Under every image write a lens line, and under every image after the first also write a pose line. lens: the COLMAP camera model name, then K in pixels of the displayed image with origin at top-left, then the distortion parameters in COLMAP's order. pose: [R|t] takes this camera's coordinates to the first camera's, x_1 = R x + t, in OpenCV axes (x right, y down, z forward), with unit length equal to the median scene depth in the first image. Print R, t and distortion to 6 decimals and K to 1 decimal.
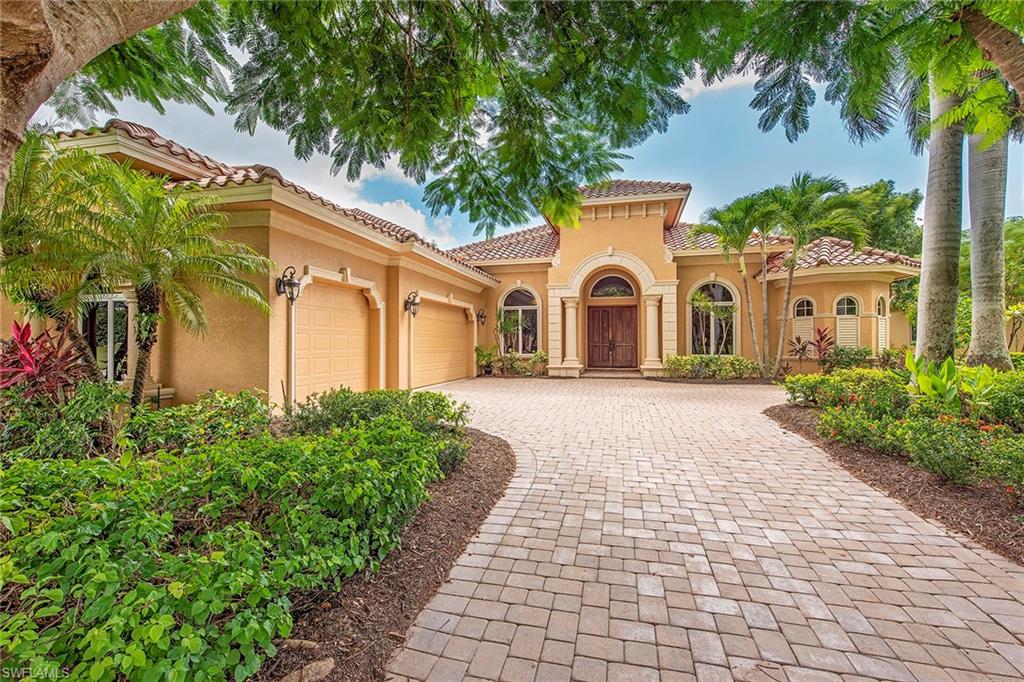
lens RADIAL K [[451.5, 0, 512.0], [0, 451.5, 341.0], [0, 0, 1]] dist [0.000180, 0.000091]
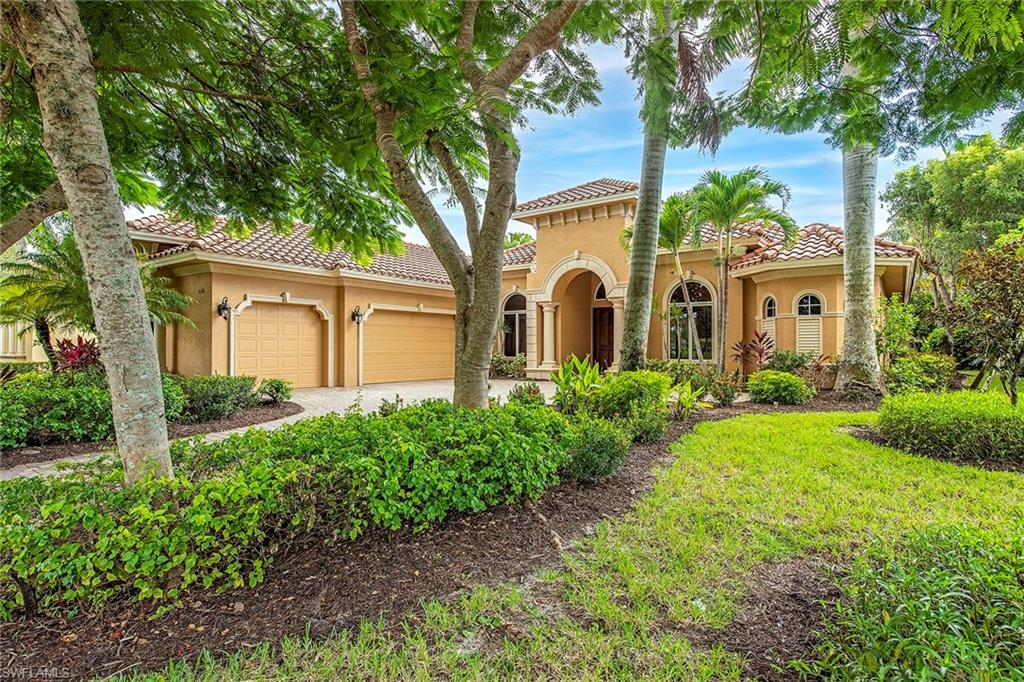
lens RADIAL K [[538.0, 0, 512.0], [0, 538.0, 341.0], [0, 0, 1]] dist [-0.000006, 0.000011]
pose [[0.927599, -0.002289, -0.373570, 0.577199], [0.000824, 0.999991, -0.004081, -0.003298], [0.373576, 0.003477, 0.927593, -0.176003]]
